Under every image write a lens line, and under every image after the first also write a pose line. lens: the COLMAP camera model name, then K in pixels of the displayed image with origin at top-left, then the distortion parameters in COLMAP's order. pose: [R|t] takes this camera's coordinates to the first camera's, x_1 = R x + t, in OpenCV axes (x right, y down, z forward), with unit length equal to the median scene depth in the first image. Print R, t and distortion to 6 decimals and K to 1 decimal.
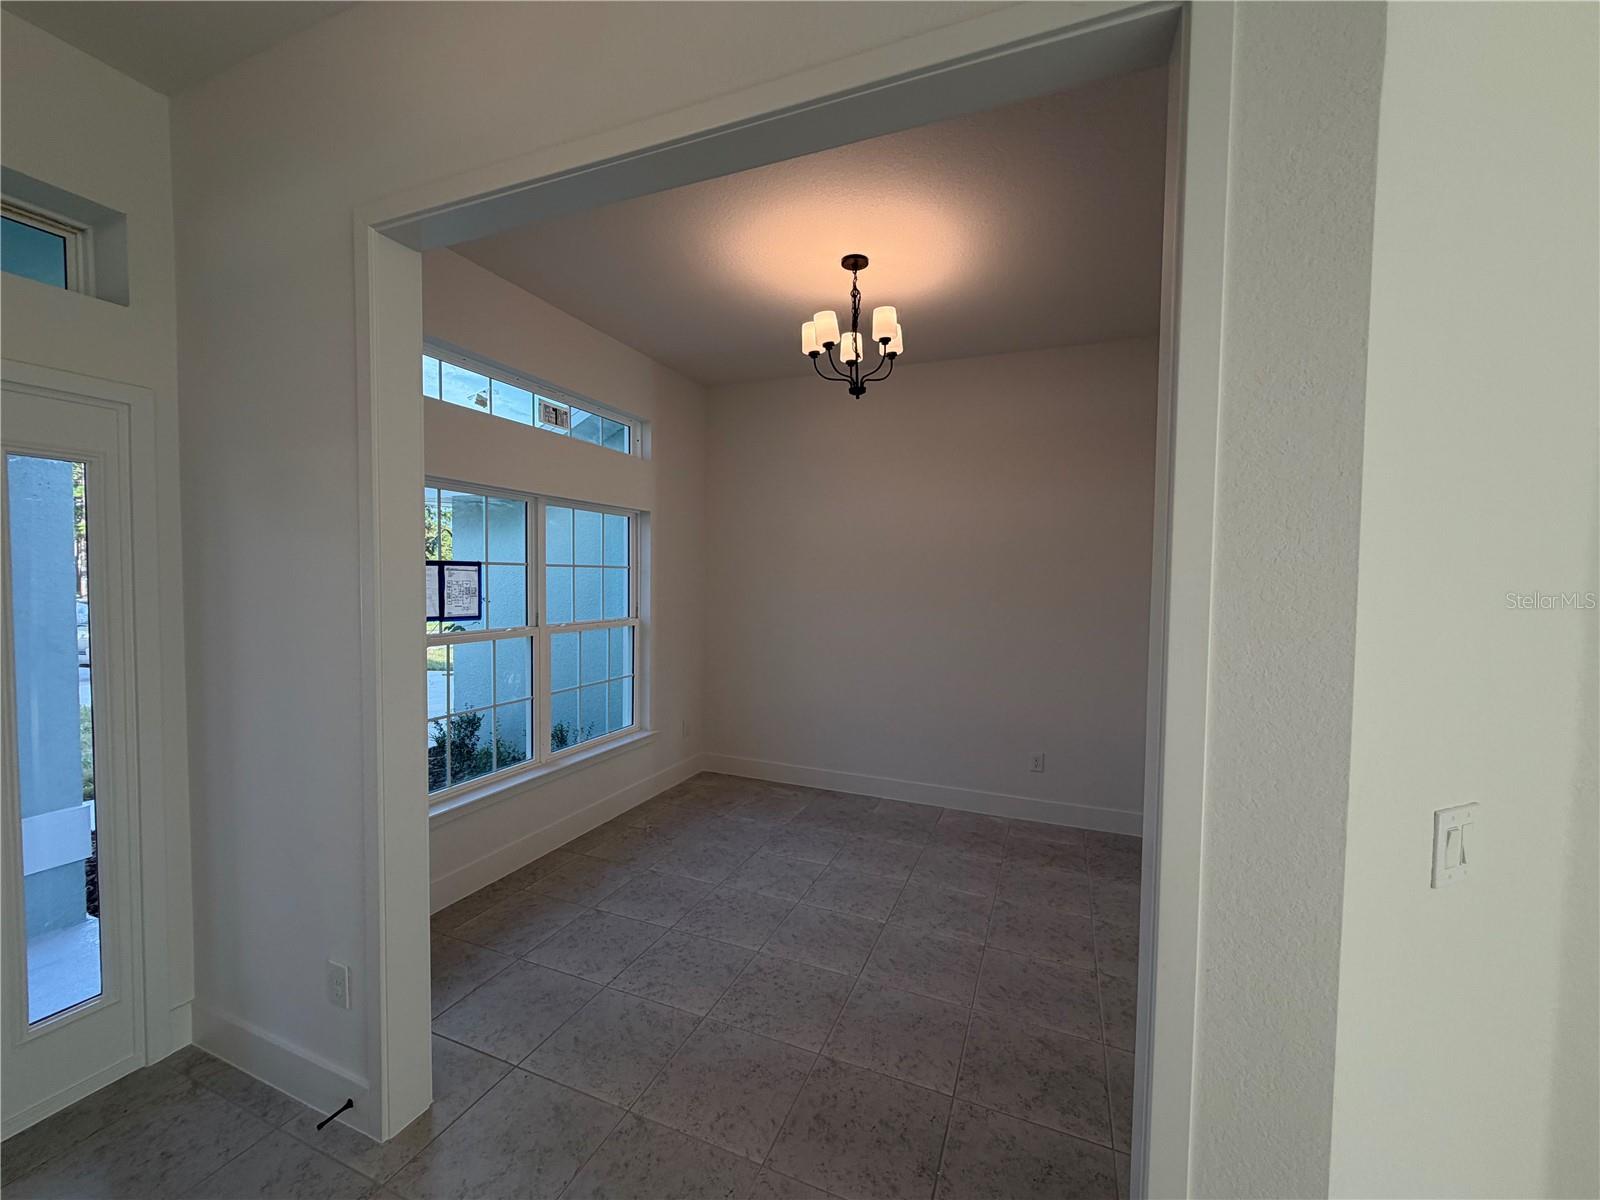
lens RADIAL K [[634.9, 0, 800.0], [0, 634.9, 600.0], [0, 0, 1]] dist [-0.000258, -0.000014]
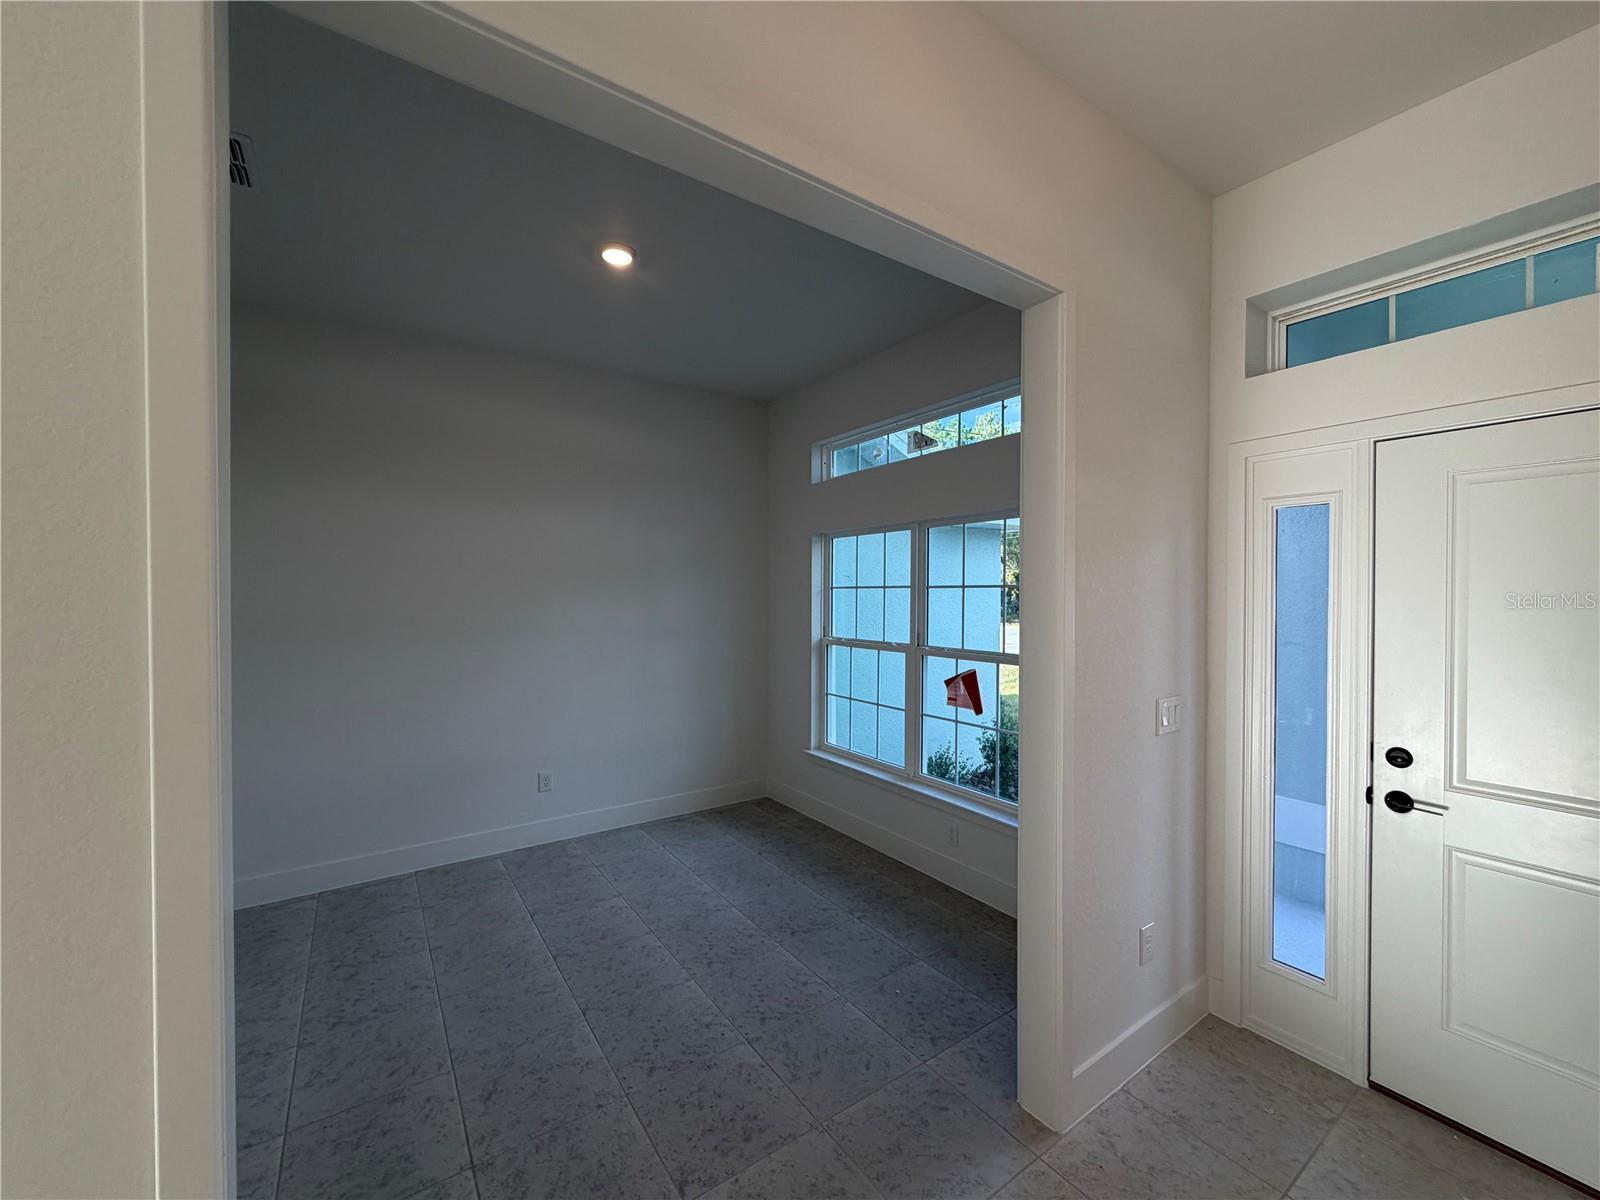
lens RADIAL K [[634.9, 0, 800.0], [0, 634.9, 600.0], [0, 0, 1]] dist [-0.000258, -0.000014]
pose [[-0.543507, -0.010567, -0.839338, 0.578476], [-0.044855, 0.998858, 0.016471, -0.042659], [0.838206, 0.046601, -0.543360, 1.422531]]
